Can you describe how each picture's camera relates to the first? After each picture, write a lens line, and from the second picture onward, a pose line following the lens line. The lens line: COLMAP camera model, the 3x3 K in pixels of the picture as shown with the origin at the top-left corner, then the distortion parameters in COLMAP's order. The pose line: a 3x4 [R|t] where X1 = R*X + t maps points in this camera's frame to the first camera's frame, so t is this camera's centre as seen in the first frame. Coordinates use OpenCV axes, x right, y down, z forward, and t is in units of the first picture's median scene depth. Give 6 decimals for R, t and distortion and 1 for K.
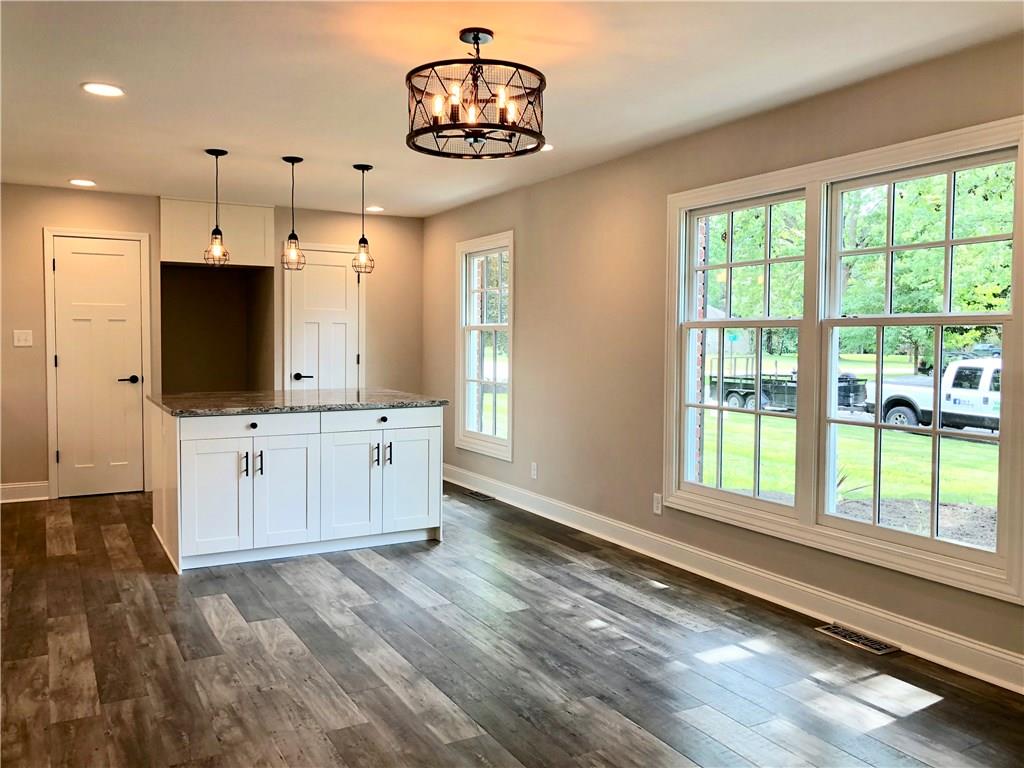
lens RADIAL K [[833.5, 0, 509.0], [0, 833.5, 380.2], [0, 0, 1]] dist [0.011922, -0.004264]
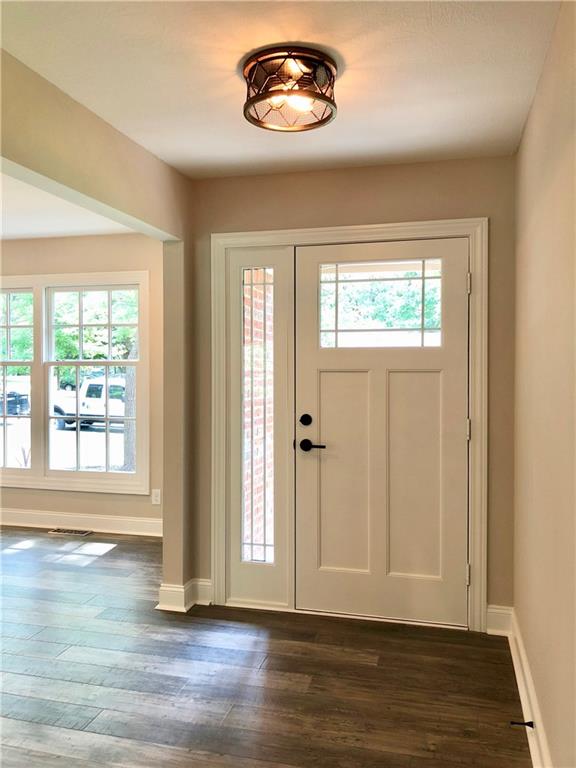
lens RADIAL K [[634.6, 0, 289.4], [0, 634.6, 373.4], [0, 0, 1]] dist [0.007877, 0.016339]
pose [[0.689619, -0.015260, 0.724012, -0.240112], [0.040186, 0.999044, -0.017219, -0.002670], [-0.723057, 0.040970, 0.689572, -0.310630]]
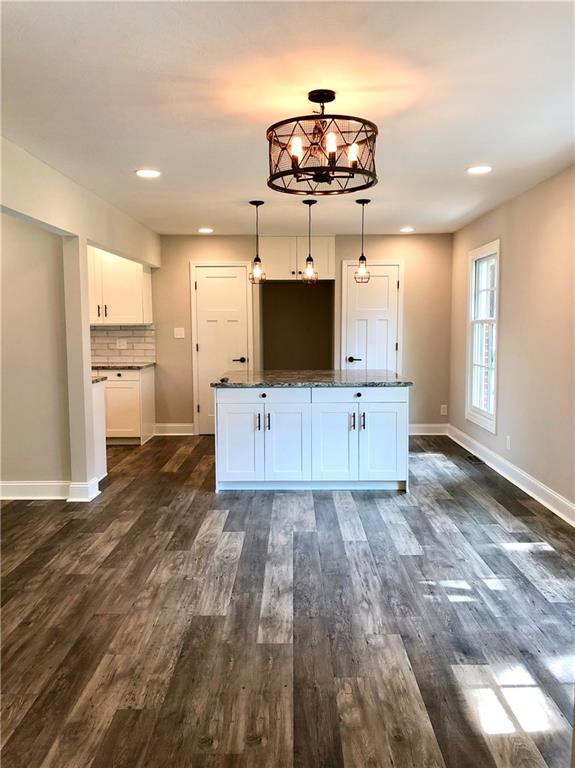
lens RADIAL K [[625.1, 0, 291.9], [0, 625.1, 383.9], [0, 0, 1]] dist [0.011922, -0.004264]
pose [[0.872564, 0.034622, -0.487272, 0.285759], [-0.014269, 0.998866, 0.045421, -0.016713], [0.488292, -0.032680, 0.872068, 0.105471]]
